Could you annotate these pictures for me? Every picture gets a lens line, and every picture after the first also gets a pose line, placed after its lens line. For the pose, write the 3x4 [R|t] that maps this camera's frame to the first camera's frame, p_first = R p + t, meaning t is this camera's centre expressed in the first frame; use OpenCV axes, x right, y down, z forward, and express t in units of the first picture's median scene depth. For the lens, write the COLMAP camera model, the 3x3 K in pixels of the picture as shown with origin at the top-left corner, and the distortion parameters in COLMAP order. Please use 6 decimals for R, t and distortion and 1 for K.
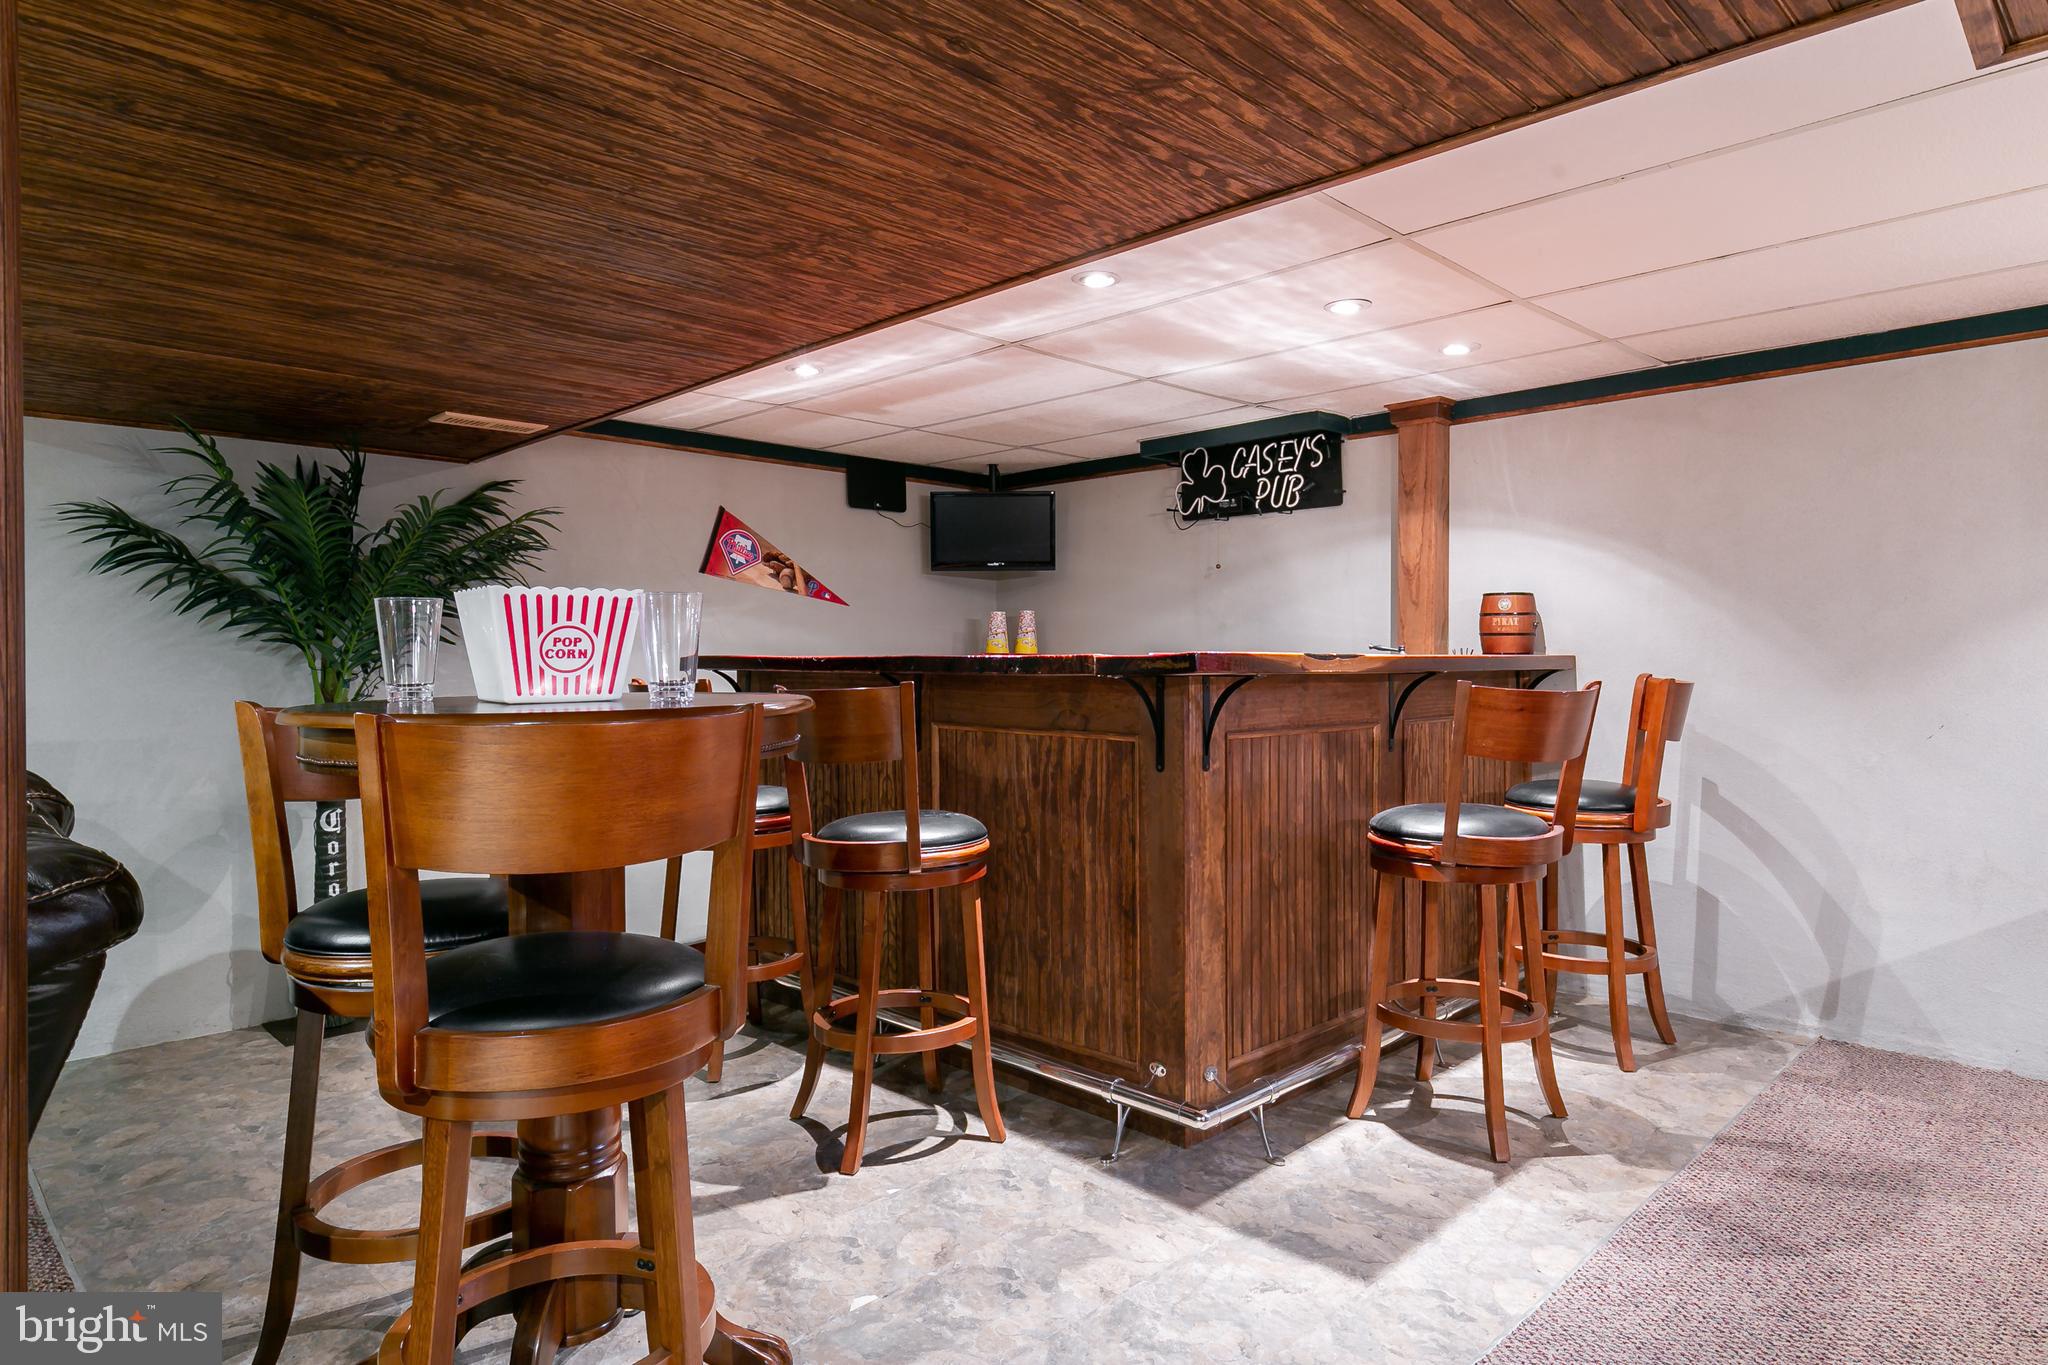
lens RADIAL K [[1182.5, 0, 1021.6], [0, 1182.5, 656.6], [0, 0, 1]] dist [0.003365, 0.000163]
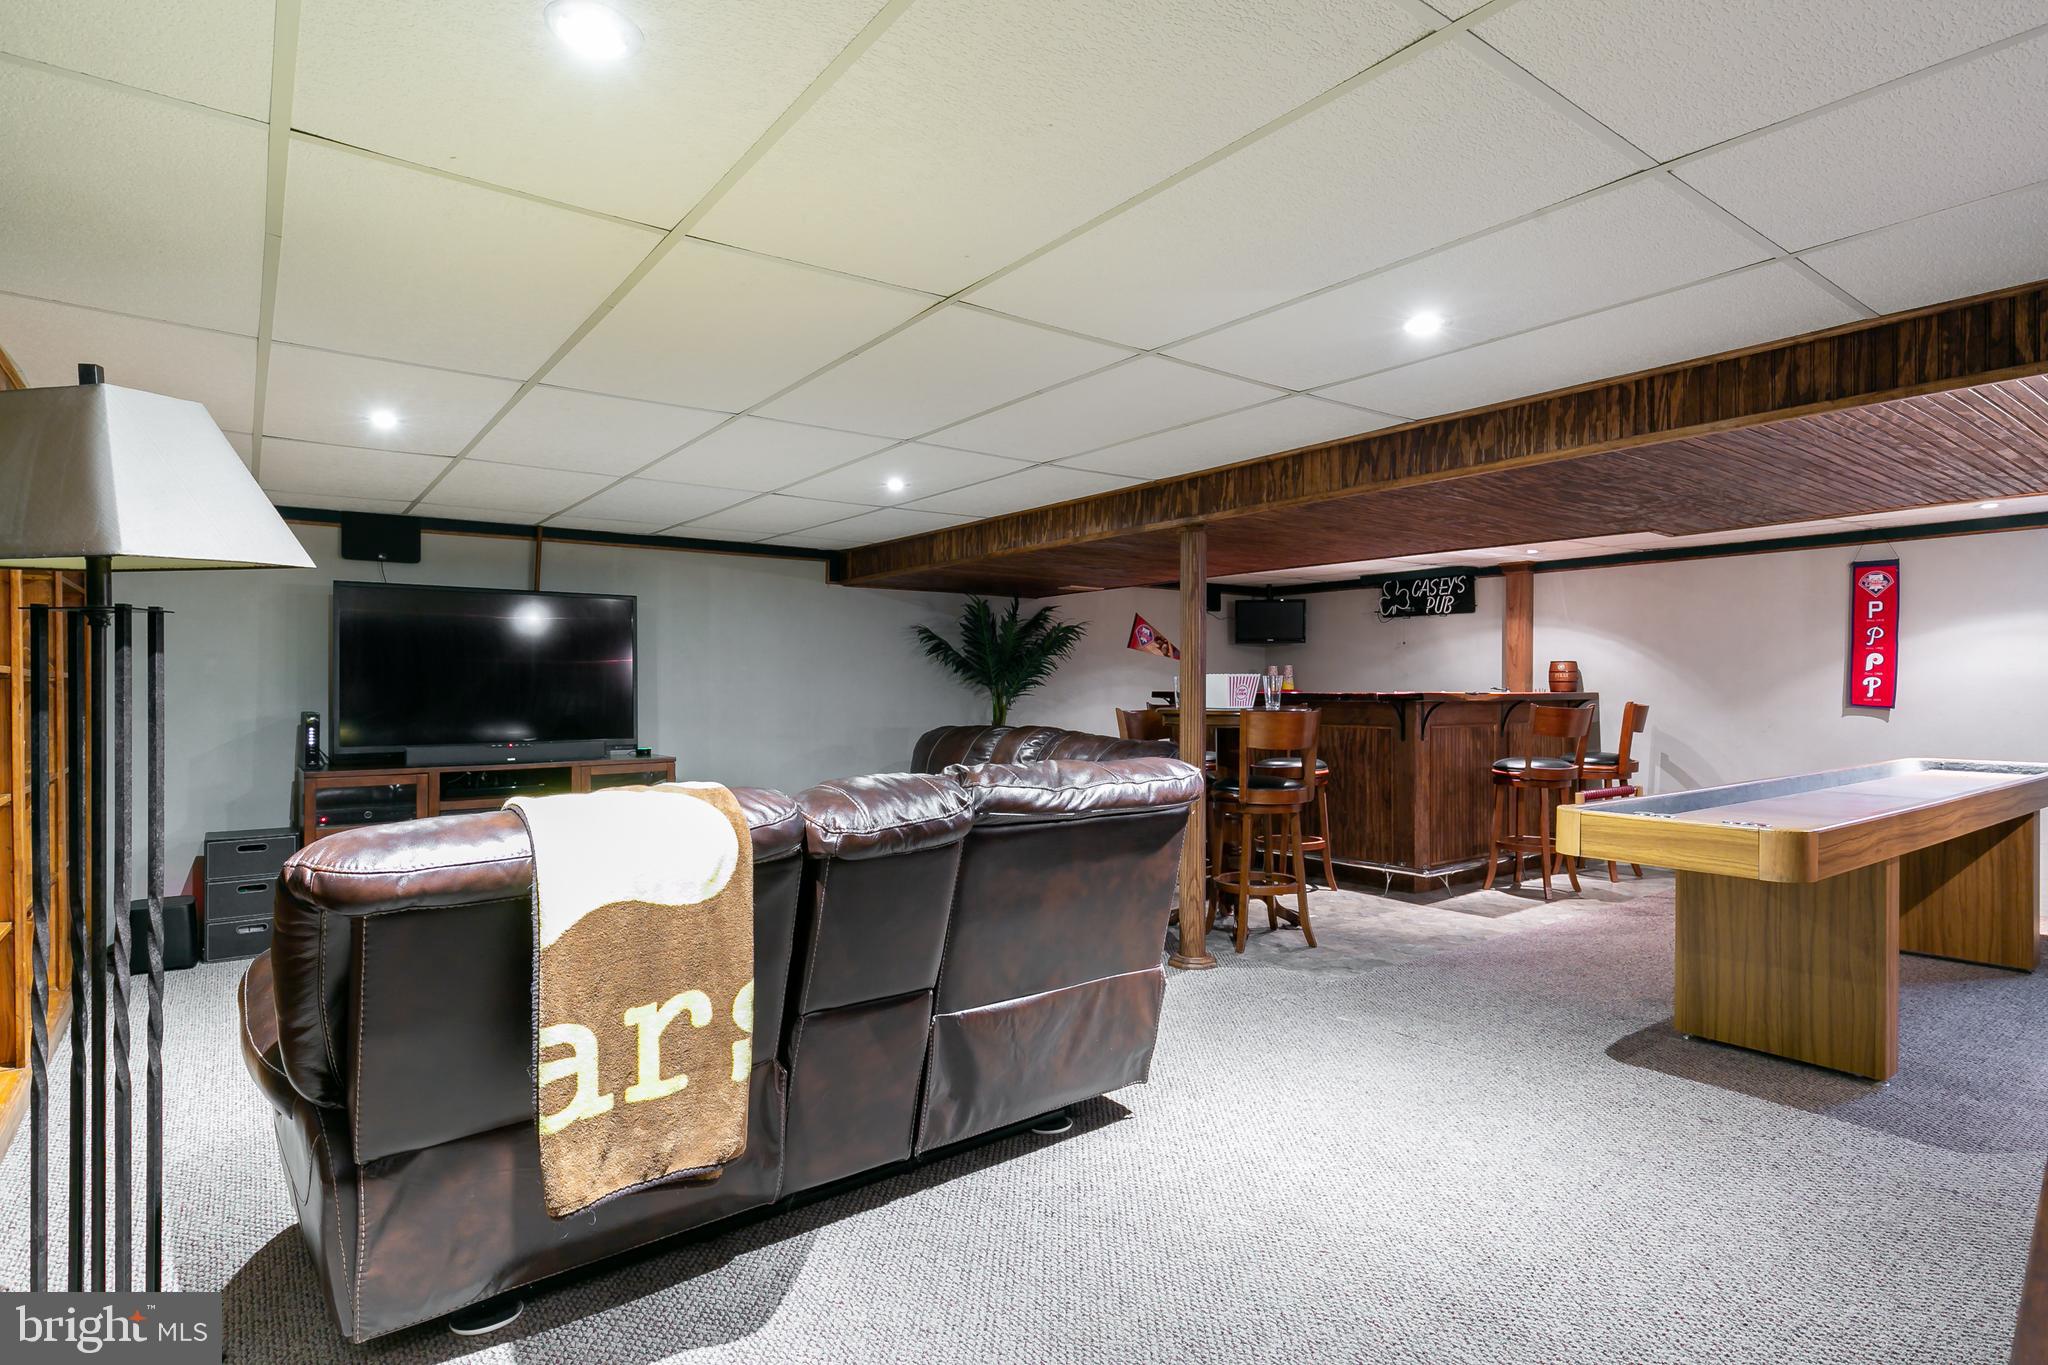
lens RADIAL K [[1054.6, 0, 1024.0], [0, 1054.6, 682.5], [0, 0, 1]] dist [0.012728, -0.000255]
pose [[0.992867, 0.001120, -0.119222, -0.313417], [-0.001239, 0.999999, -0.000927, -0.016238], [0.119221, 0.001068, 0.992867, -0.985374]]
